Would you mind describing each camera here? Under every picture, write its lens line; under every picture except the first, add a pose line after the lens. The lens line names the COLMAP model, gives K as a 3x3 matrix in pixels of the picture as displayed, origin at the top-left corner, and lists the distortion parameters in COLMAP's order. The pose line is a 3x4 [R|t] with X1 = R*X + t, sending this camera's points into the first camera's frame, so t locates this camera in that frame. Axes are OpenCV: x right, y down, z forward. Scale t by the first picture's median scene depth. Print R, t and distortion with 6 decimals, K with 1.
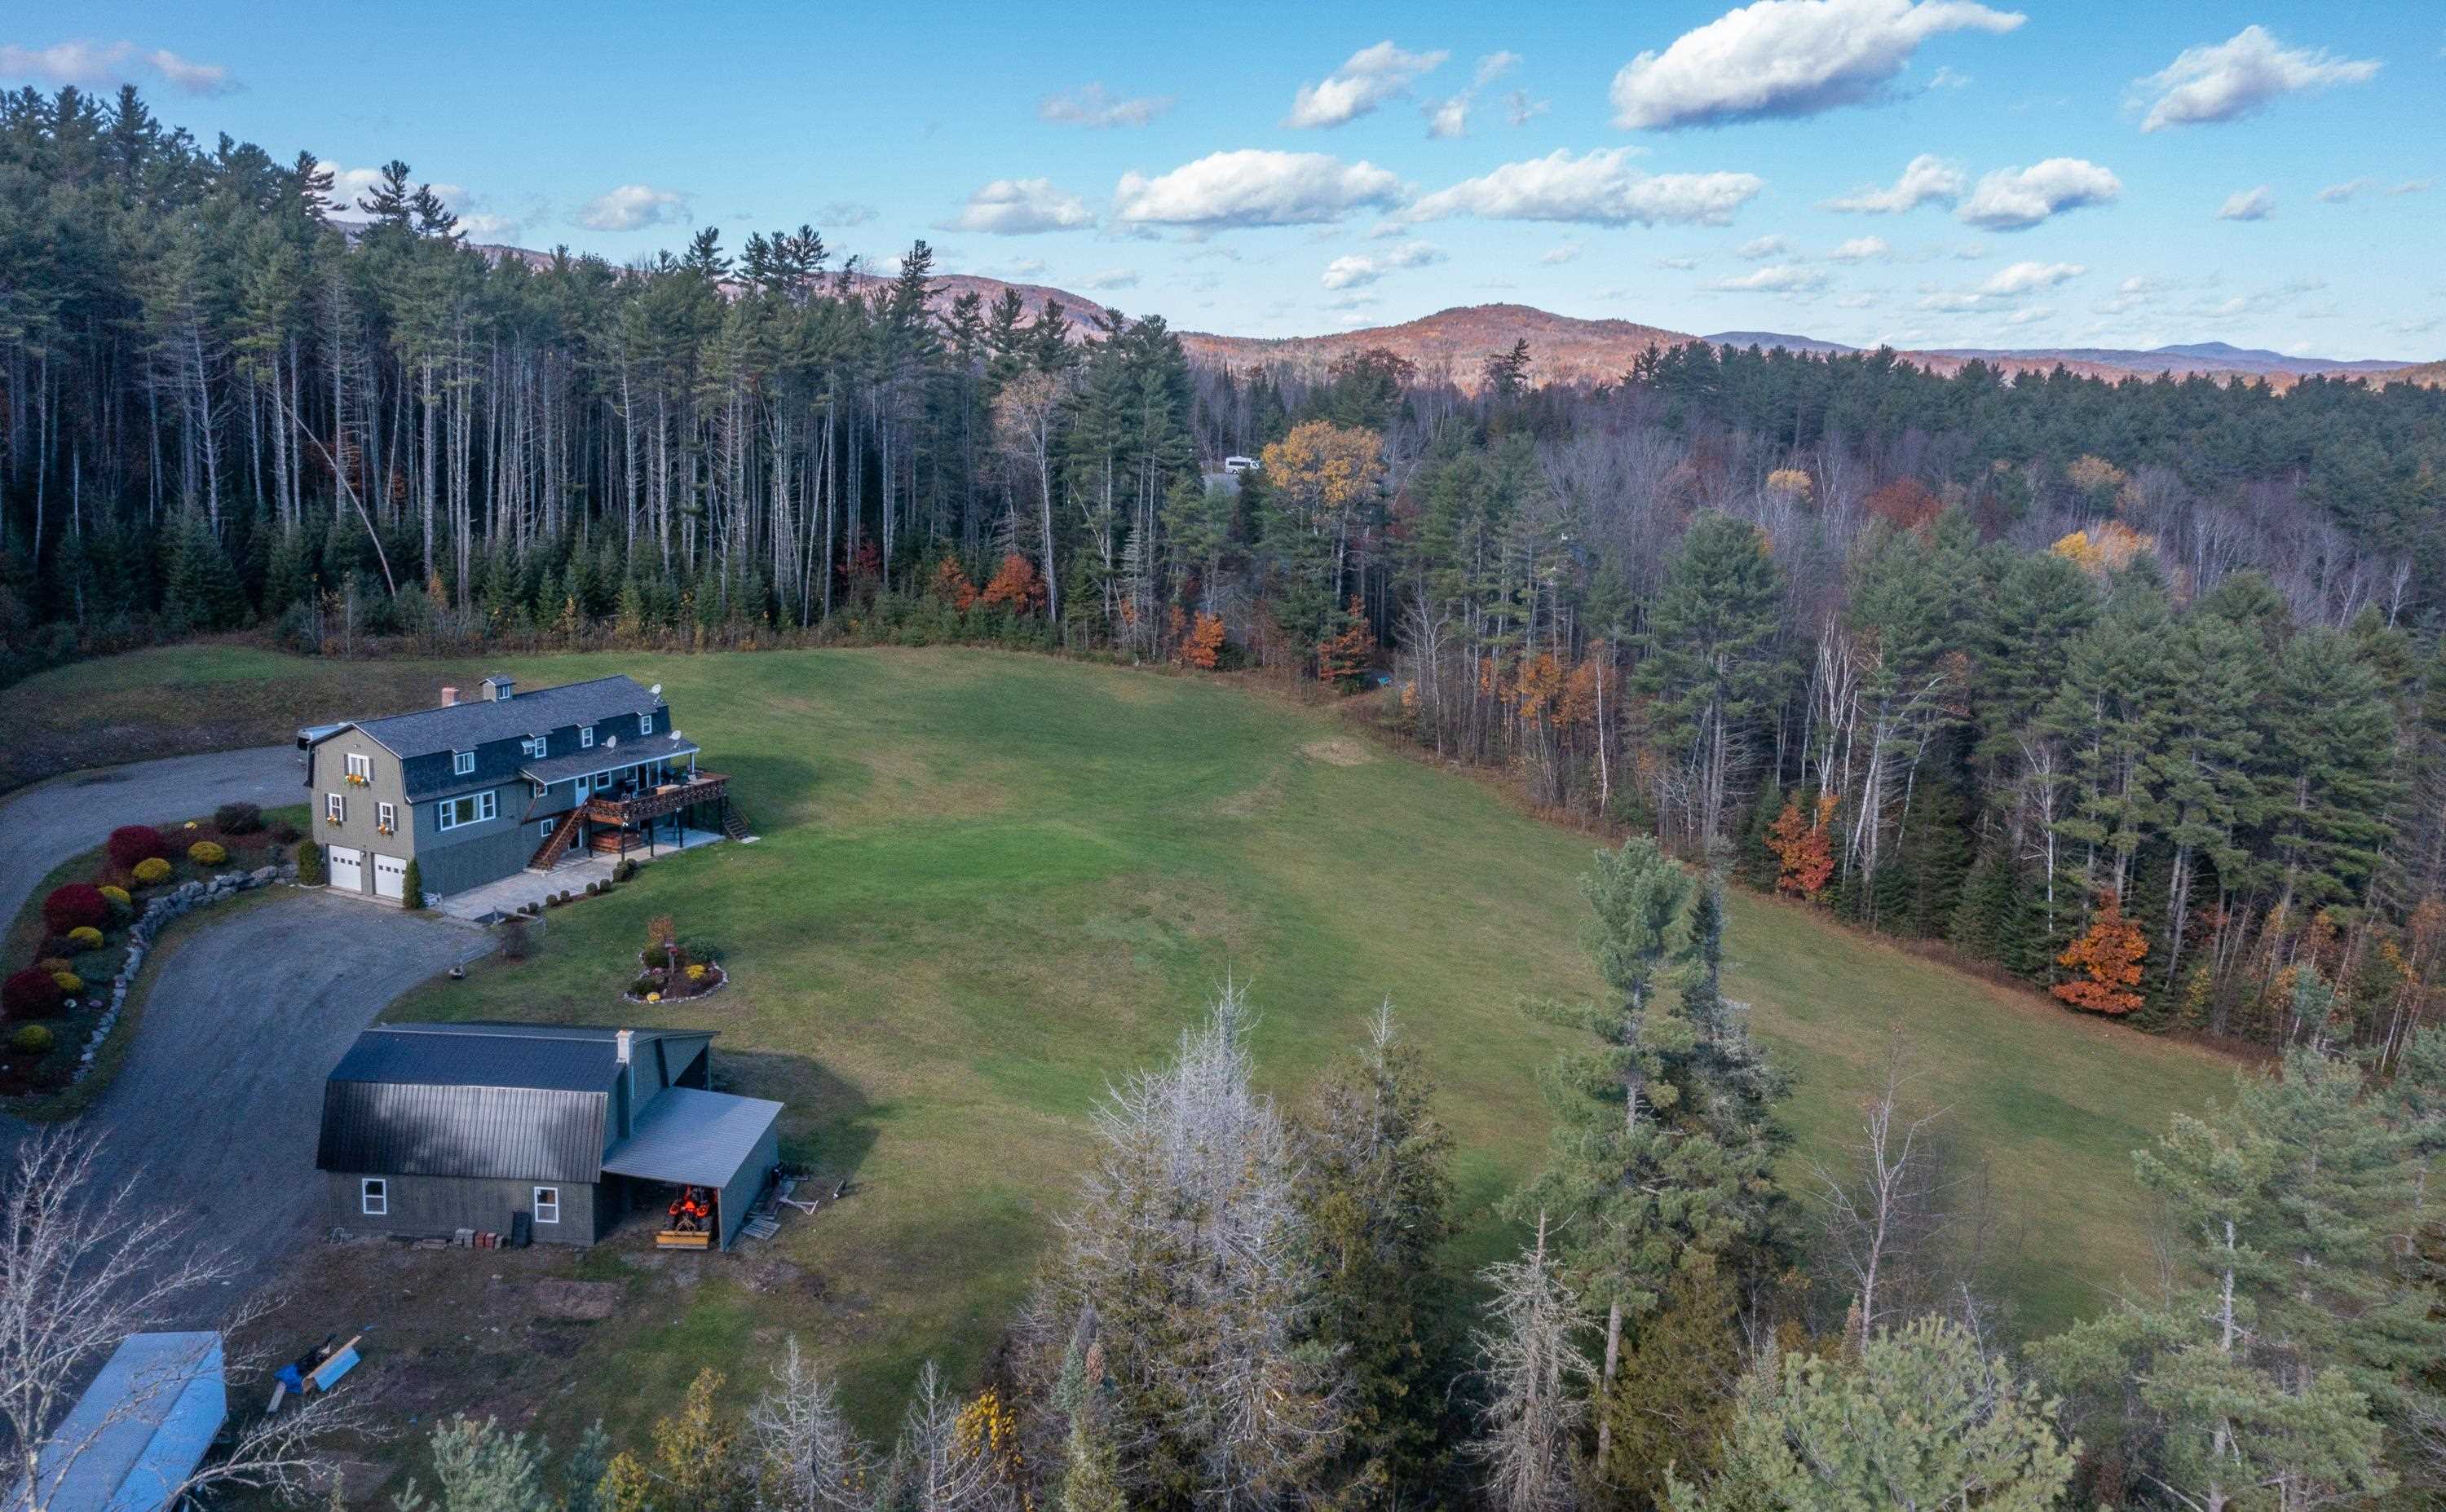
lens RADIAL K [[1983.3, 0, 1229.8], [0, 1983.3, 687.0], [0, 0, 1]] dist [0.011511, 0.004821]
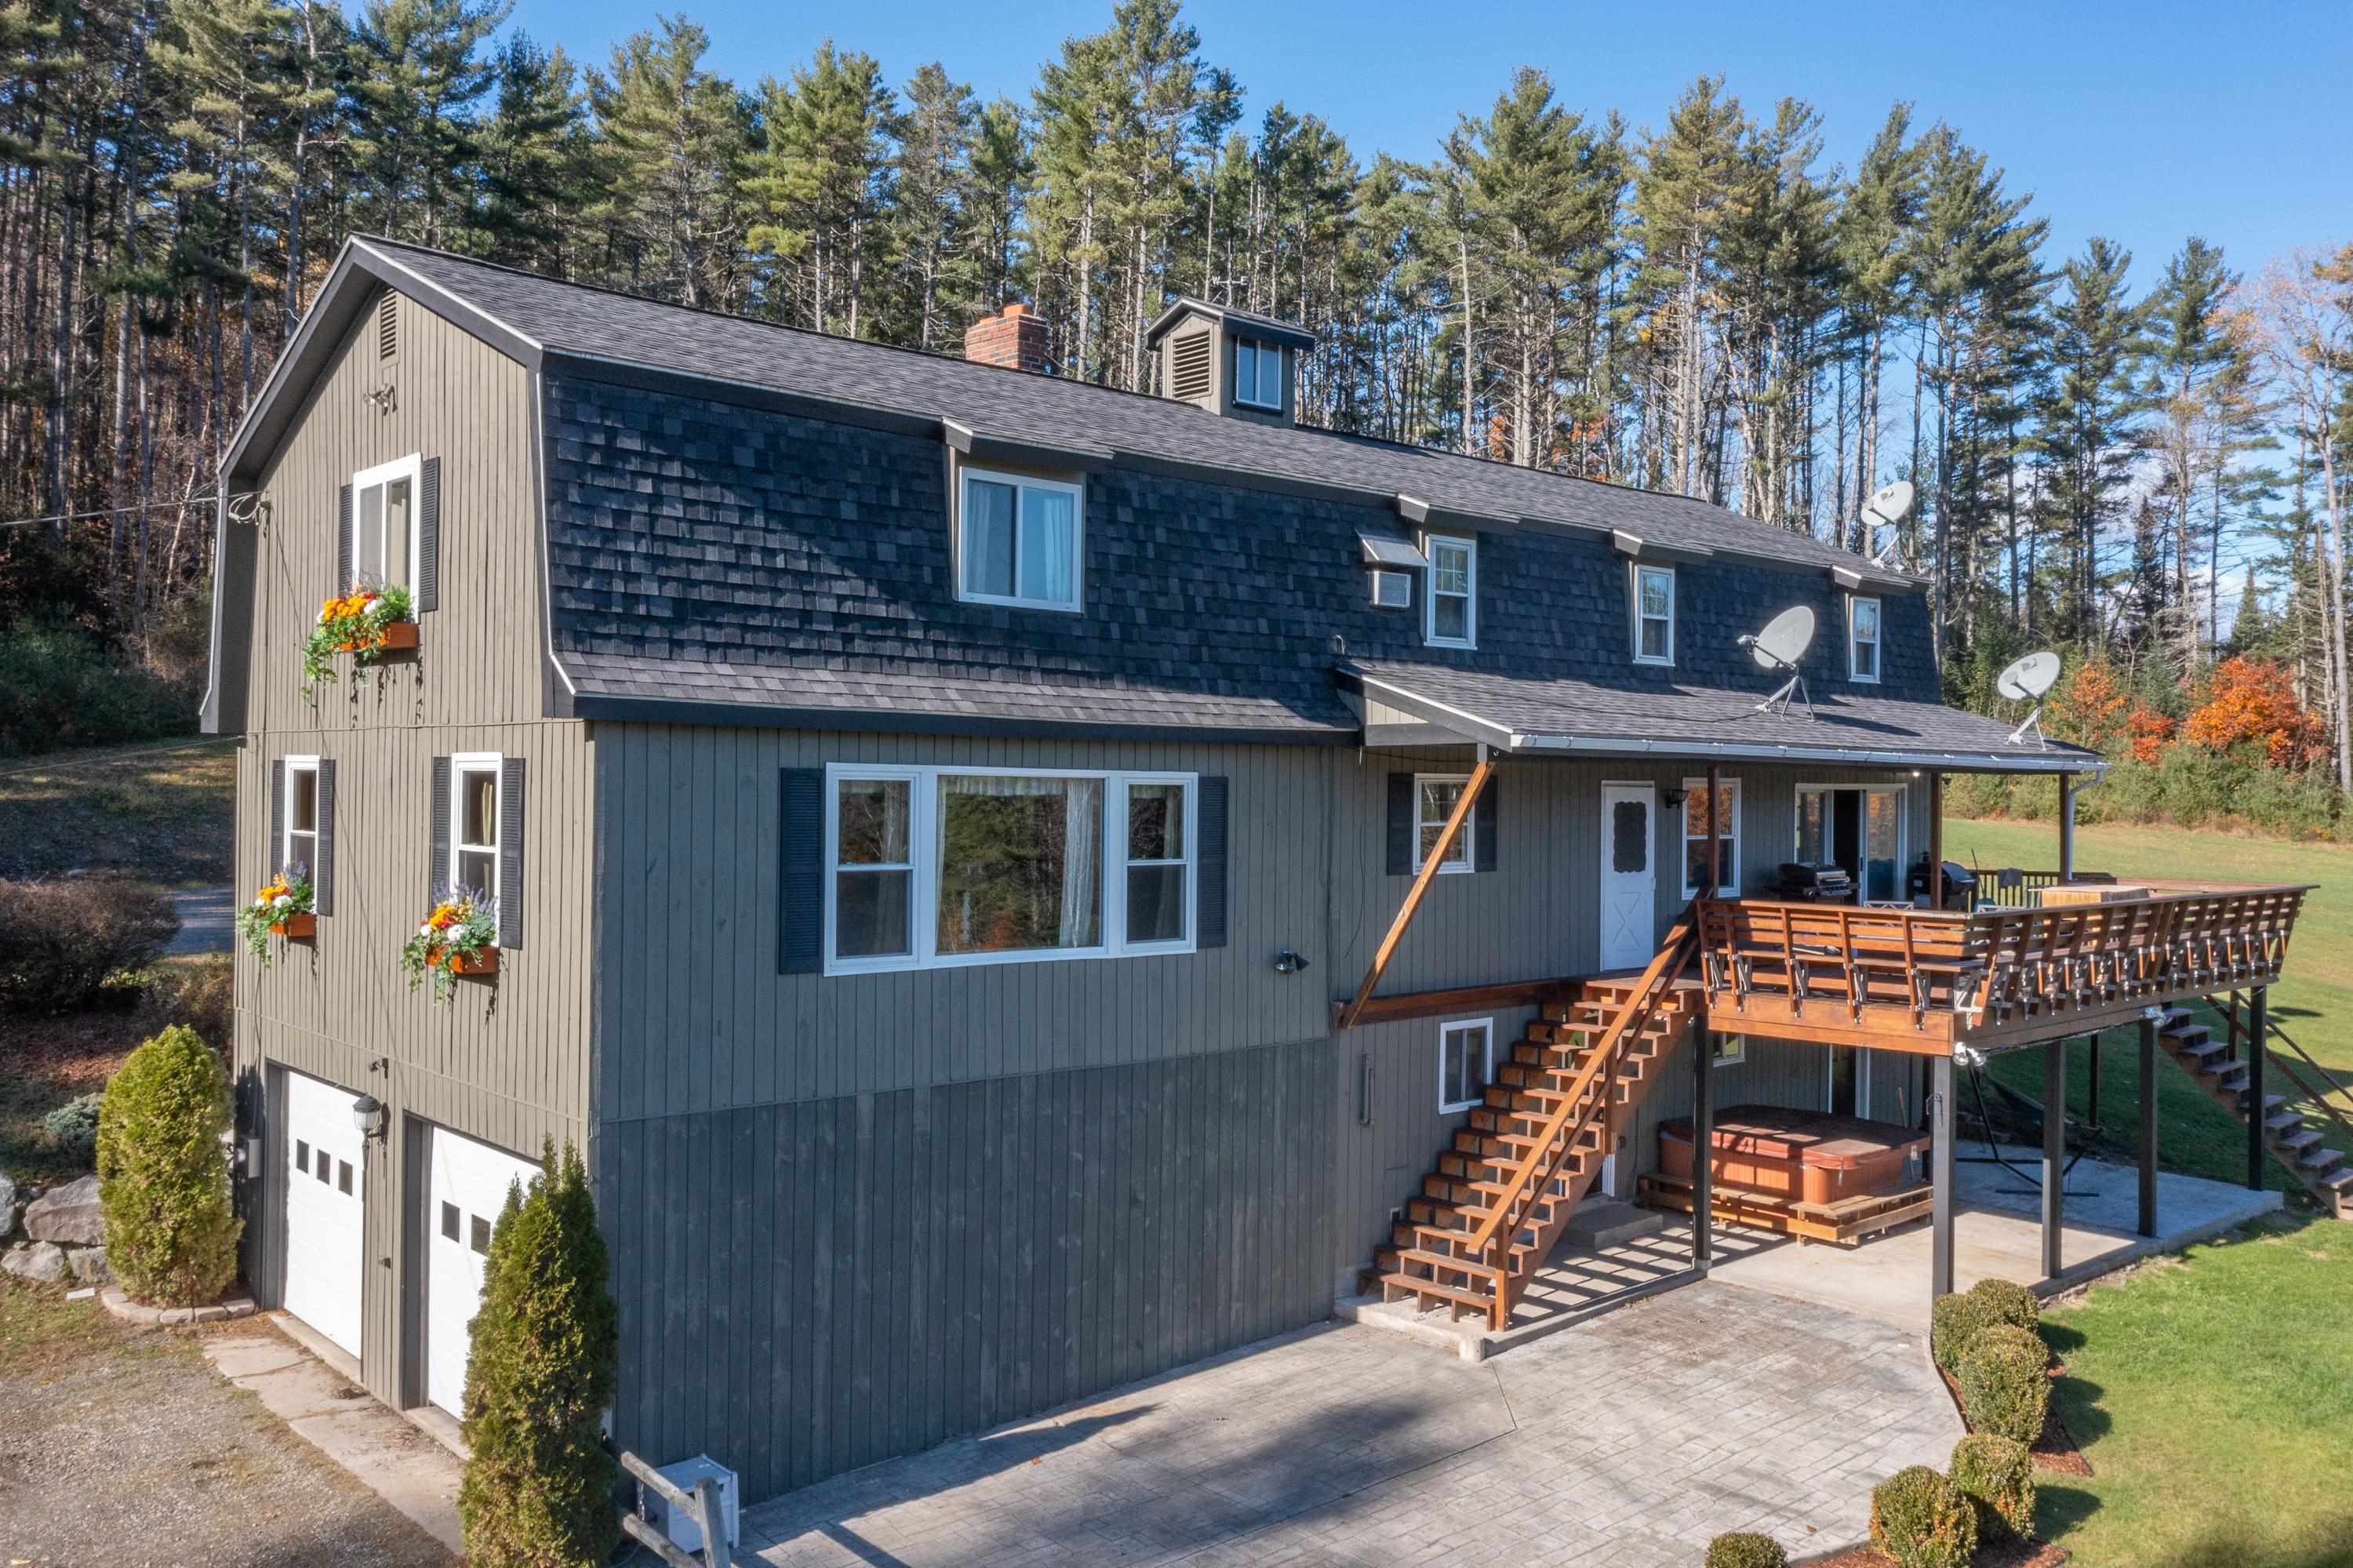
lens RADIAL K [[1880.3, 0, 1176.5], [0, 1880.3, 784.0], [0, 0, 1]] dist [-0.003843, -0.002751]
pose [[0.938503, -0.011723, -0.345071, -0.325294], [-0.047003, 0.985781, -0.161327, 0.077987], [0.342056, 0.167626, 0.924608, 0.875192]]
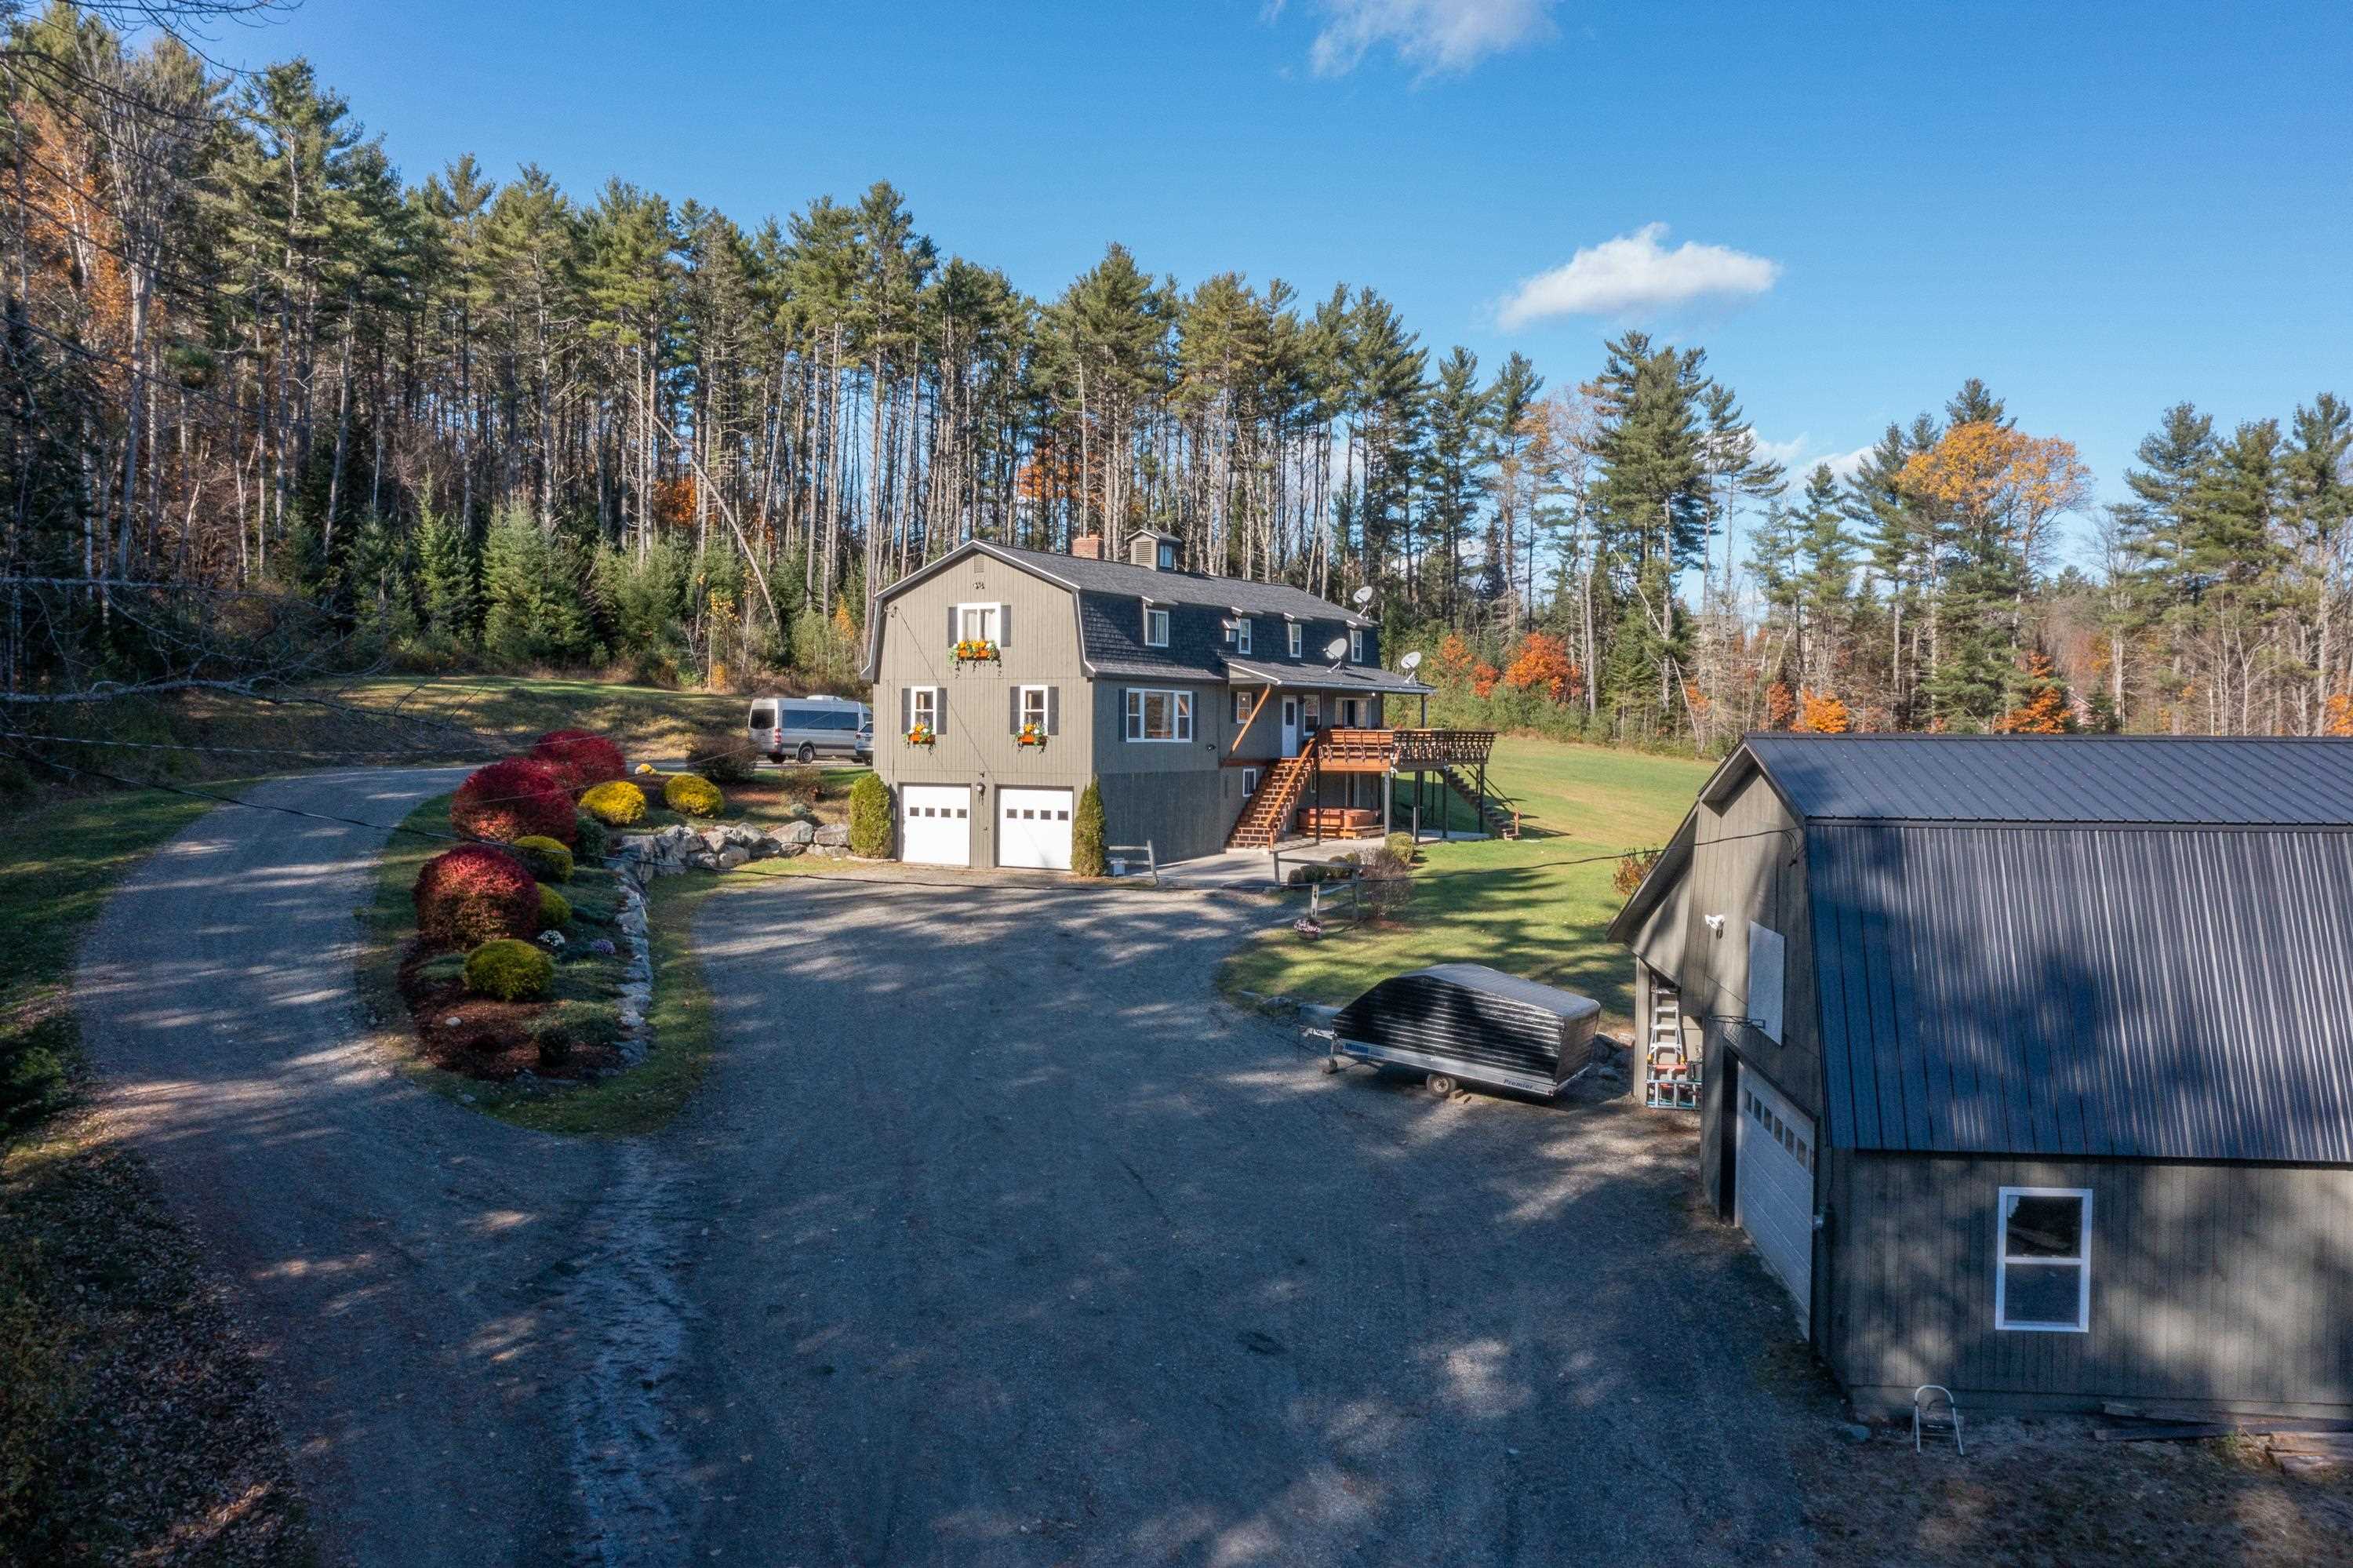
lens RADIAL K [[1861.8, 0, 1172.9], [0, 1861.8, 786.9], [0, 0, 1]] dist [-0.001908, 0.000936]
pose [[0.998044, -0.015482, -0.060571, -0.349364], [0.007175, 0.990816, -0.135024, 0.149909], [0.062105, 0.134326, 0.988989, 0.500729]]
